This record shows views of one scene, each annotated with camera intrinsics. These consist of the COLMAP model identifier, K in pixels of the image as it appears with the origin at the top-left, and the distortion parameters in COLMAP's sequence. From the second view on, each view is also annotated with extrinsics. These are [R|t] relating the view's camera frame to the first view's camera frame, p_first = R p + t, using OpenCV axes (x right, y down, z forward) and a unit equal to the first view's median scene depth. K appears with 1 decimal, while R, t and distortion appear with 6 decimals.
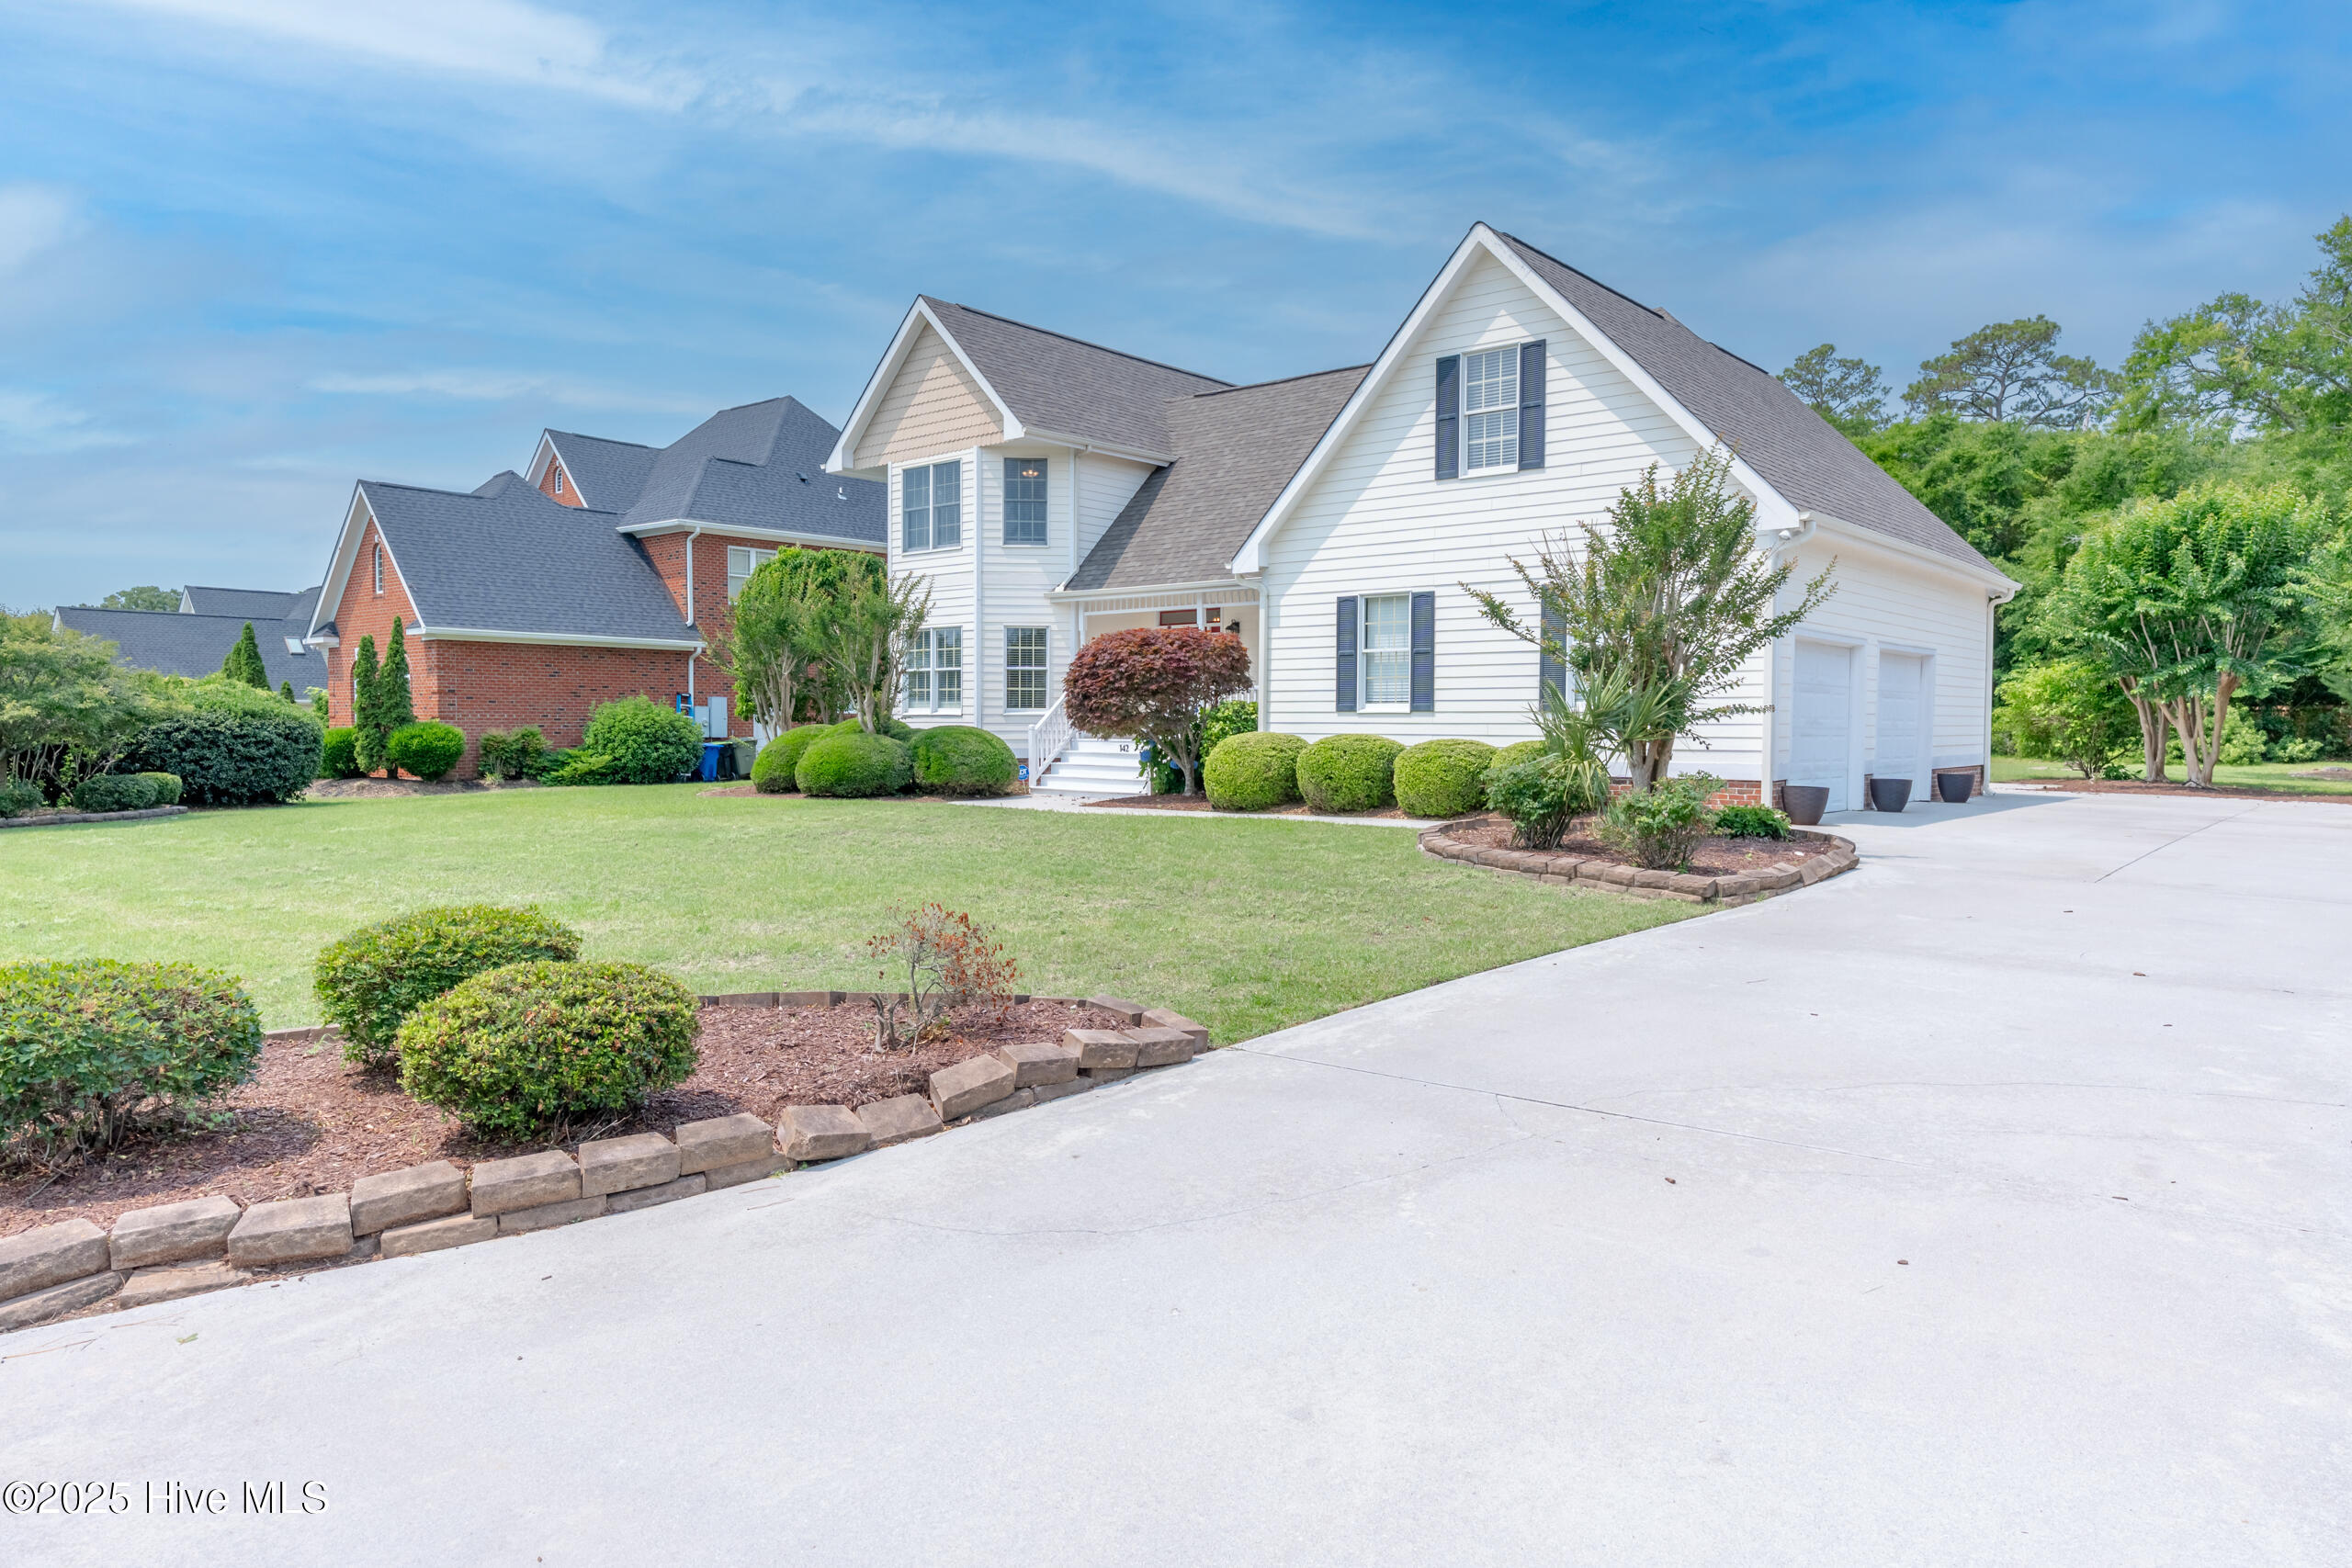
lens RADIAL K [[1486.5, 0, 1172.6], [0, 1486.5, 783.8], [0, 0, 1]] dist [0.002941, -0.006302]
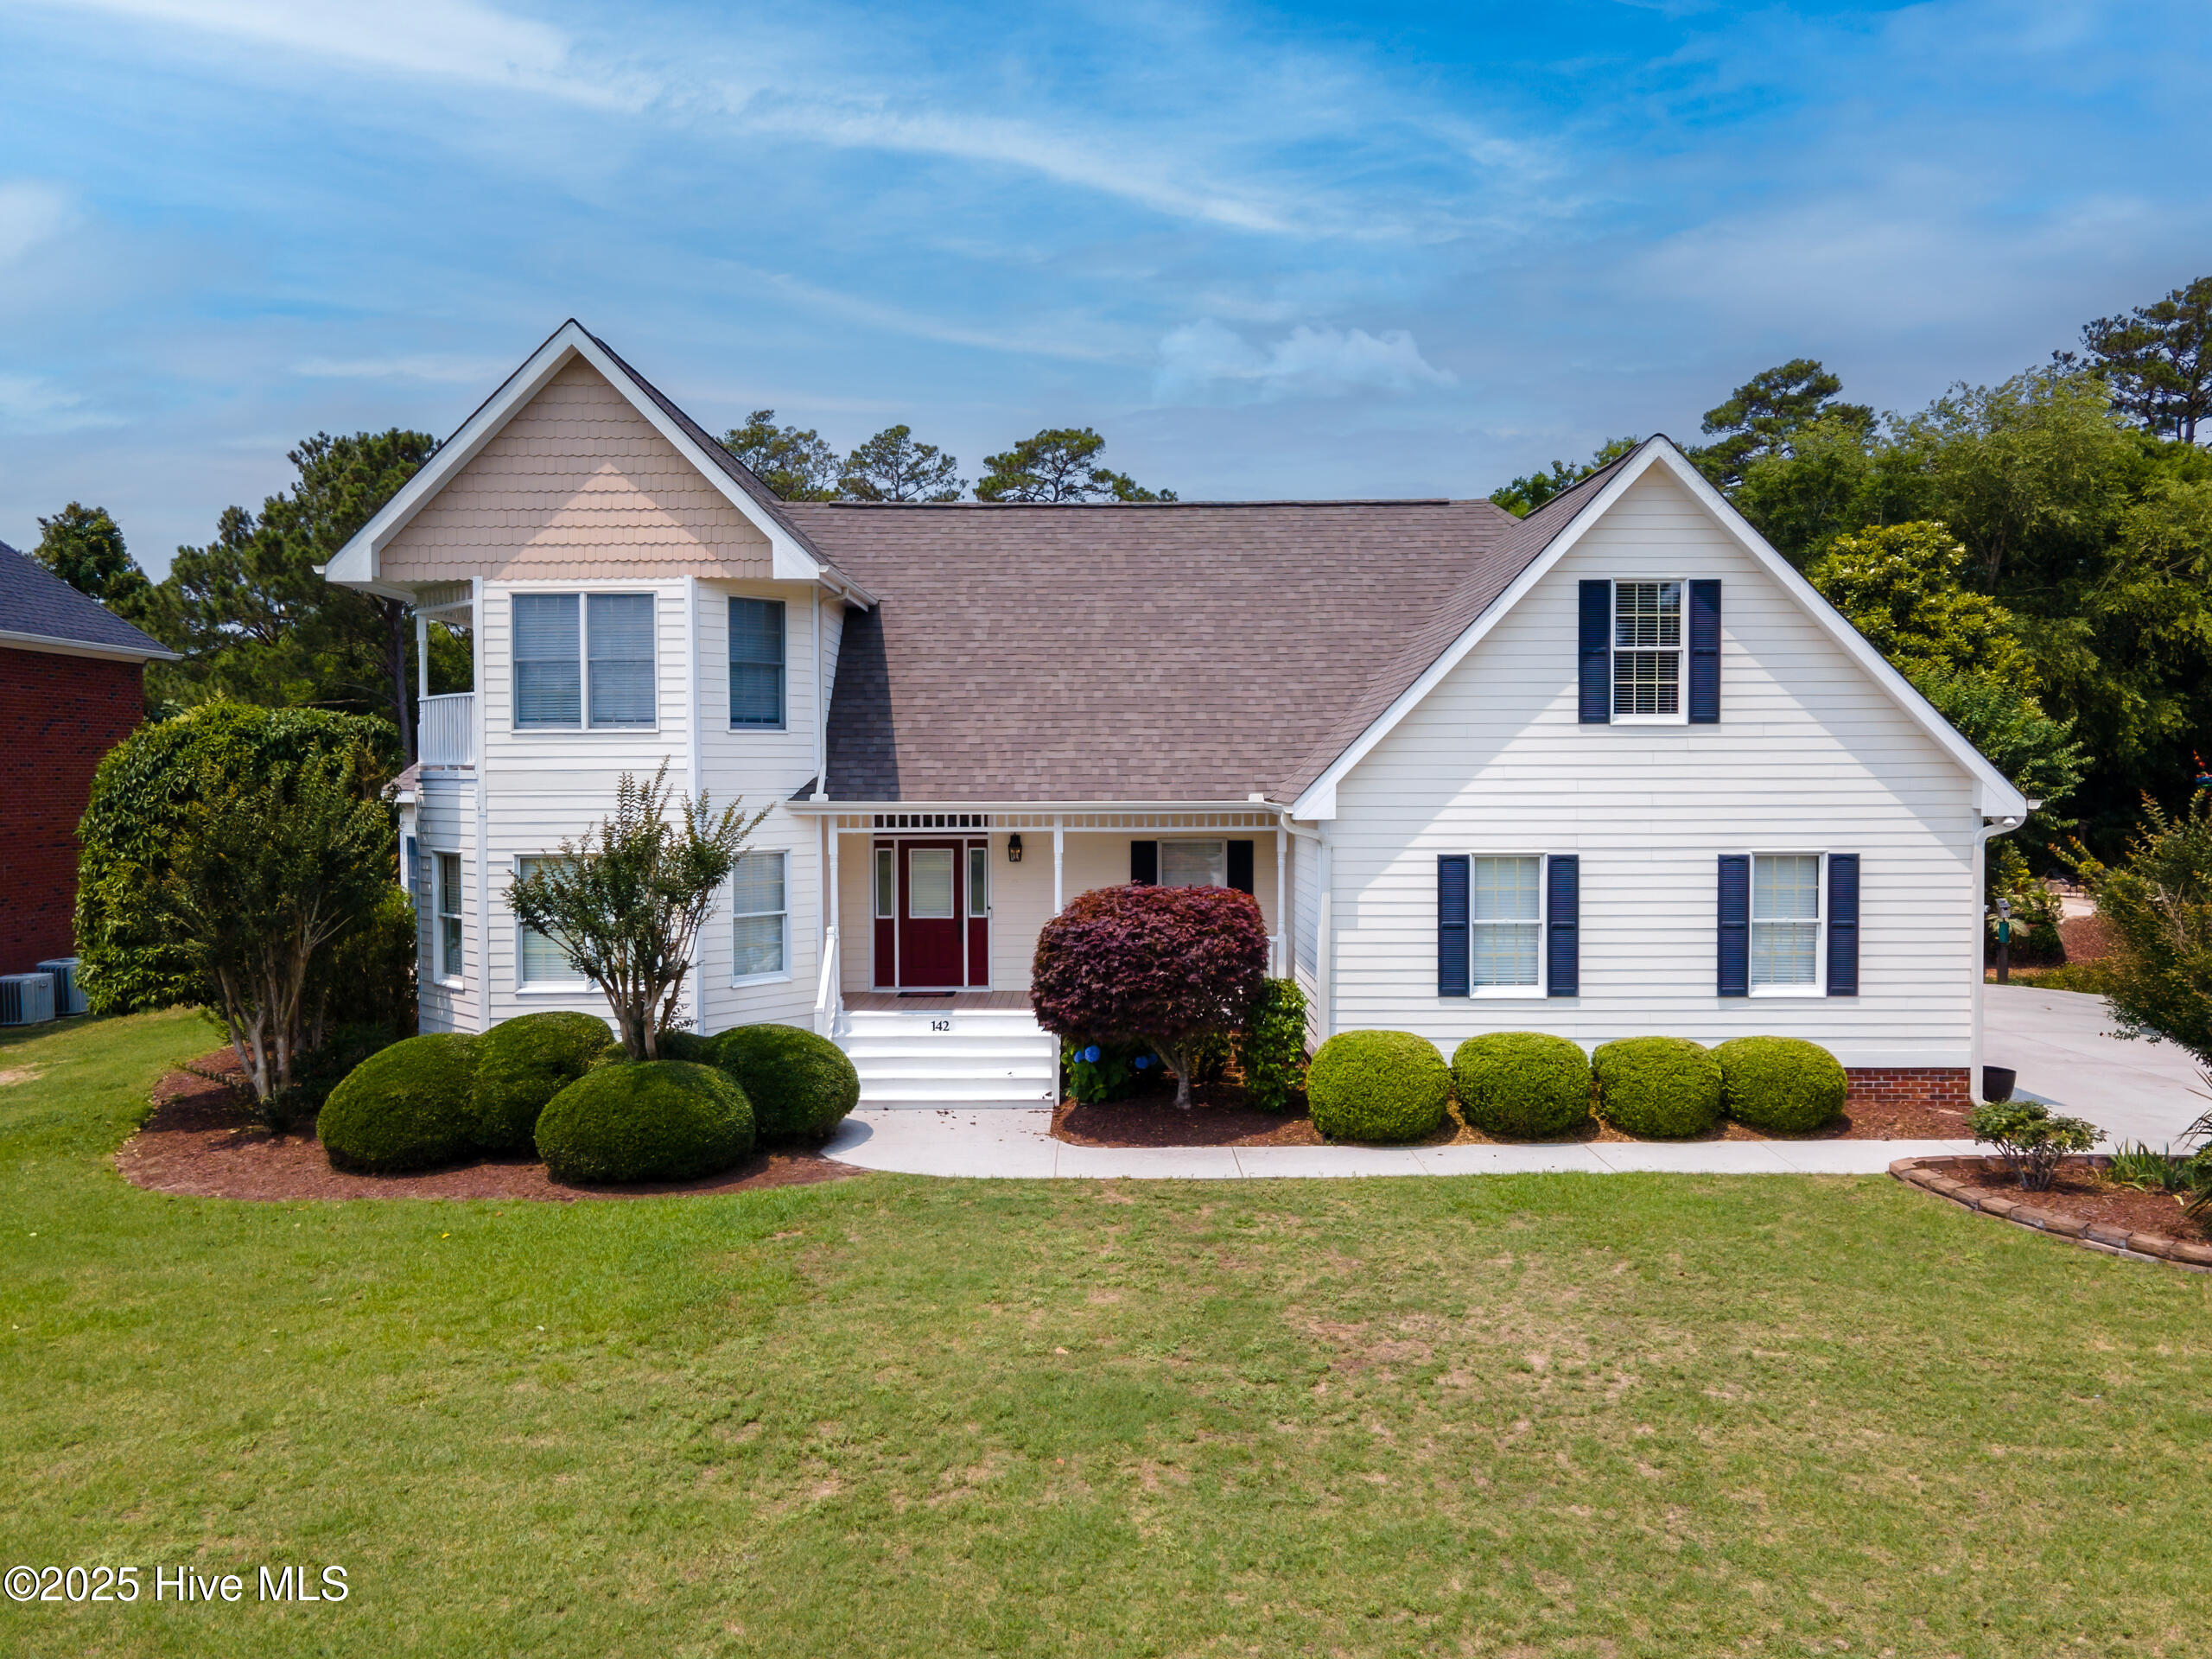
lens RADIAL K [[1634.3, 0, 1102.5], [0, 1634.3, 828.6], [0, 0, 1]] dist [0.030492, 0.022553]
pose [[0.752972, -0.031014, 0.657321, -0.470315], [0.032980, 0.999412, 0.009375, -0.119545], [-0.657226, 0.014620, 0.753552, 0.352373]]
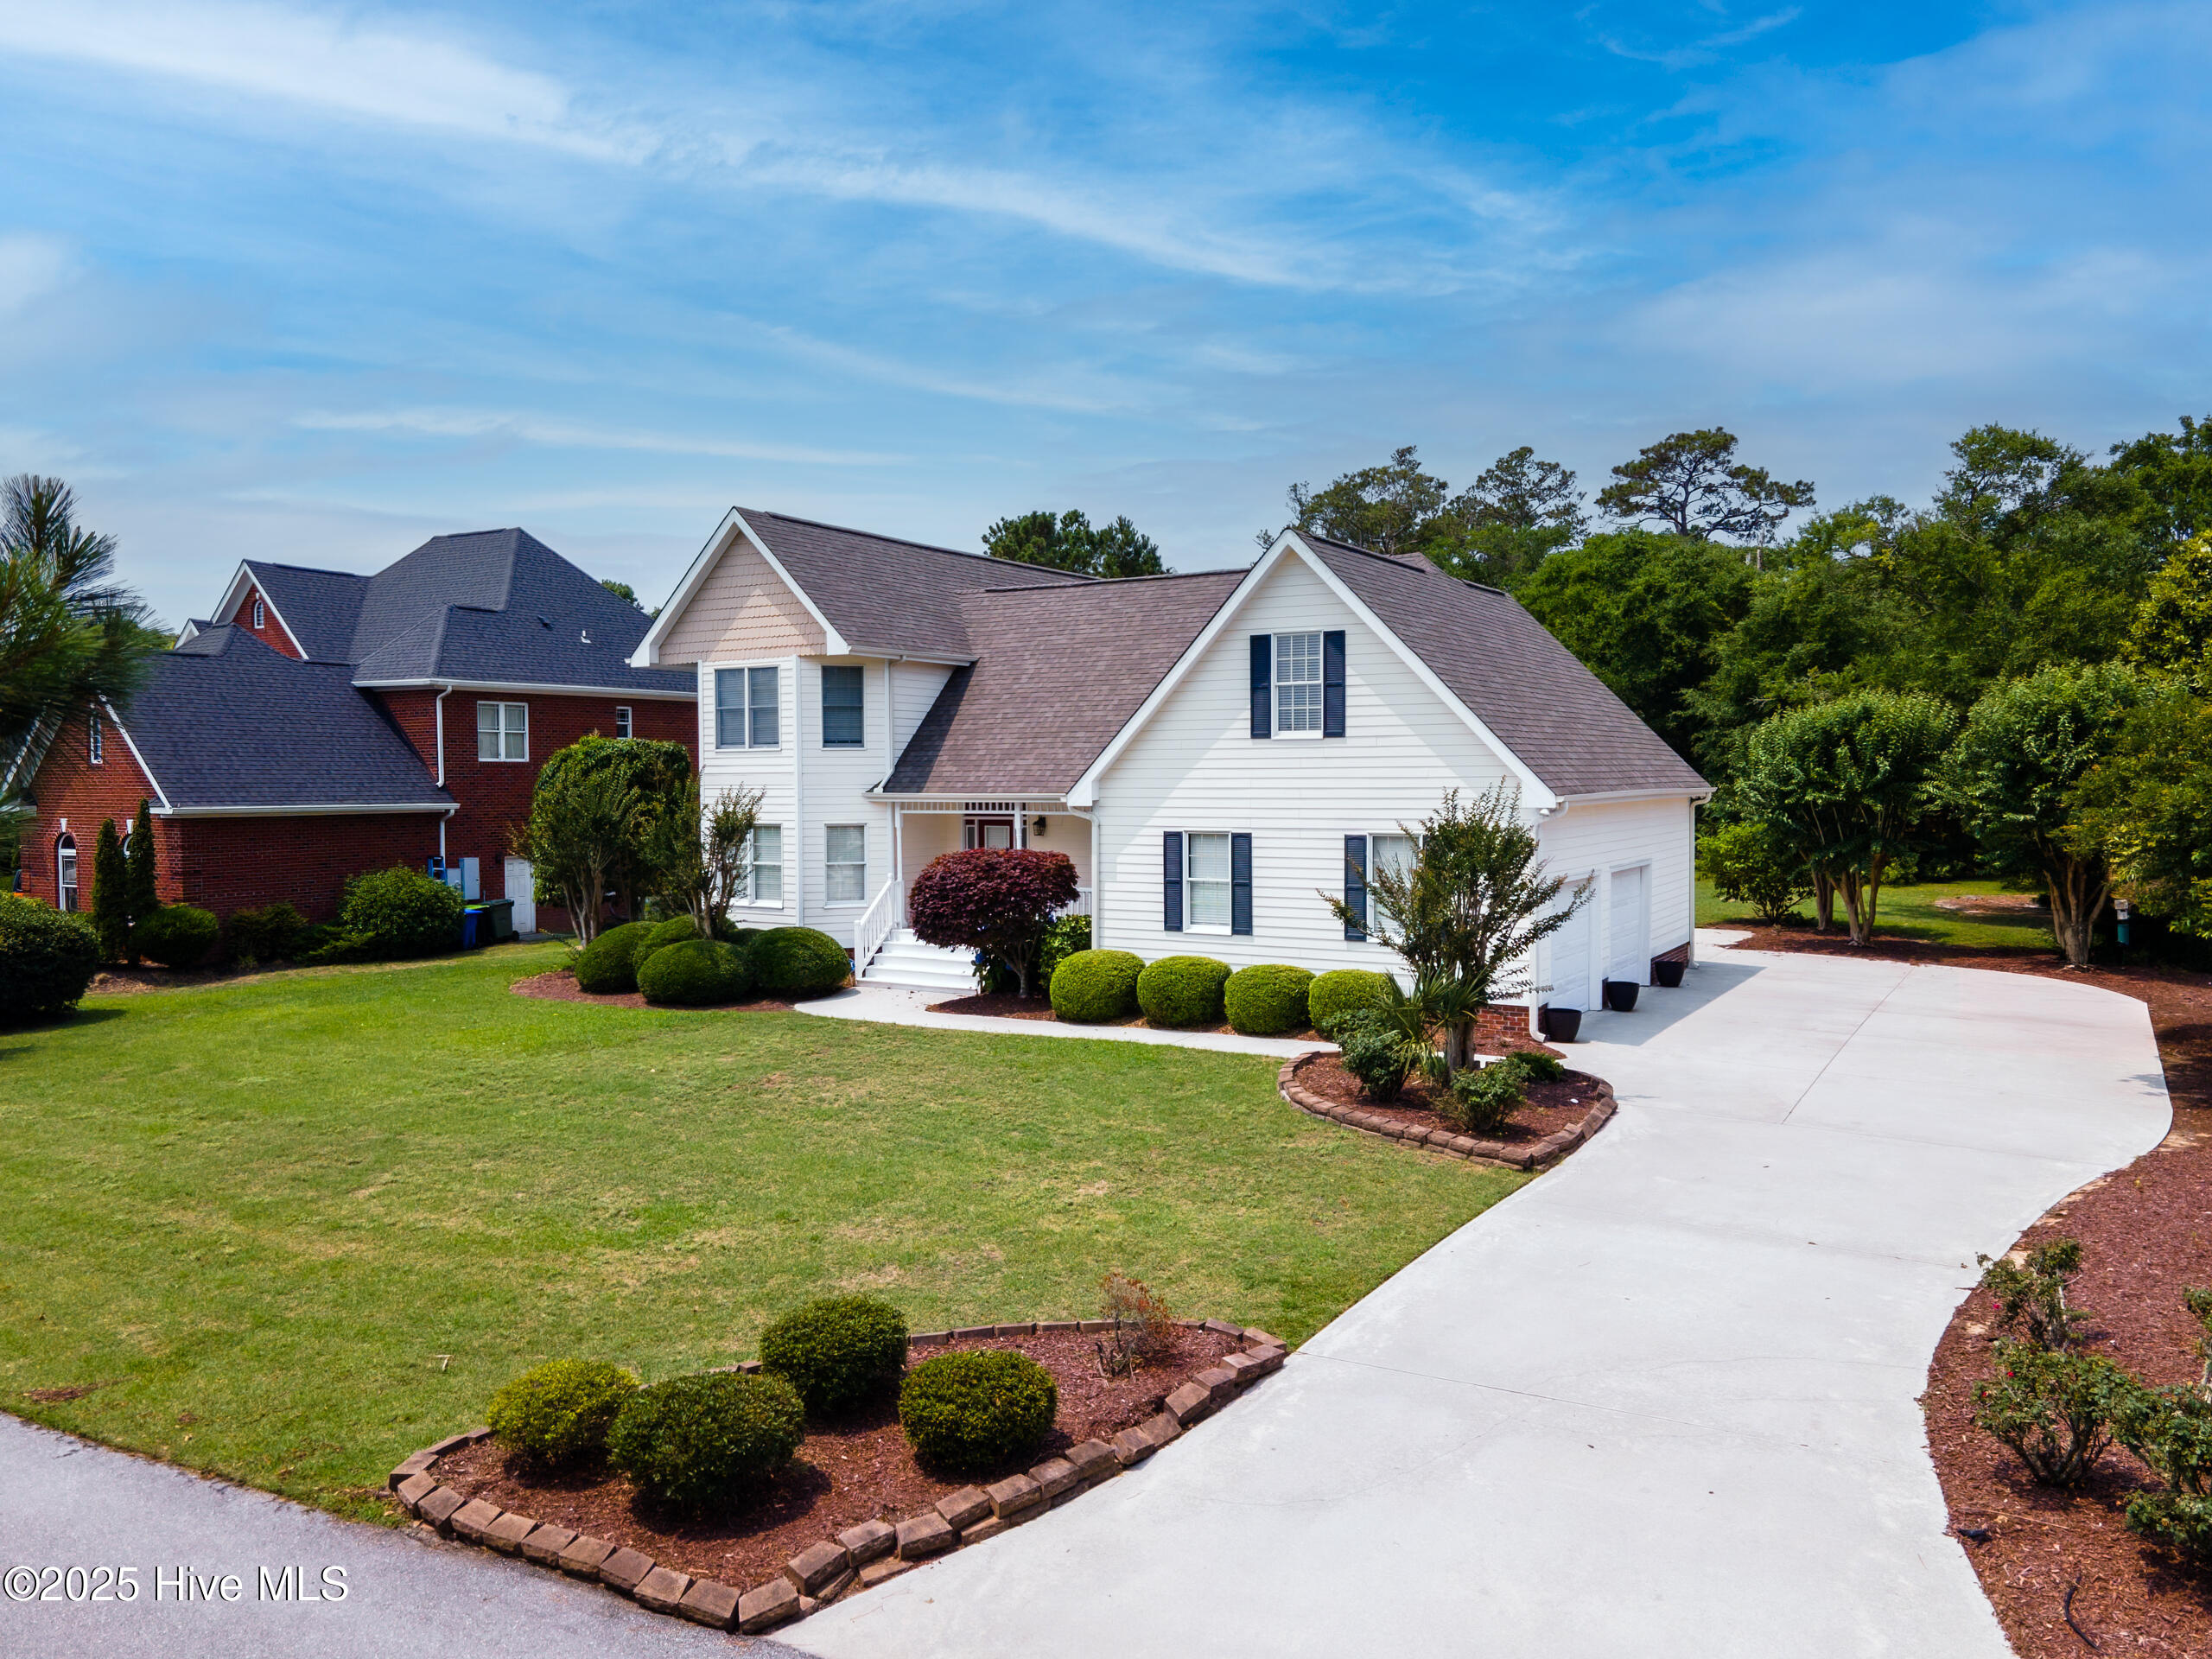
lens RADIAL K [[1634.3, 0, 1102.6], [0, 1634.3, 825.1], [0, 0, 1]] dist [0.030492, 0.022553]
pose [[0.985929, -0.016808, 0.166316, -0.112708], [0.018122, 0.999815, -0.006387, -0.095618], [-0.166178, 0.009311, 0.986052, -0.181435]]
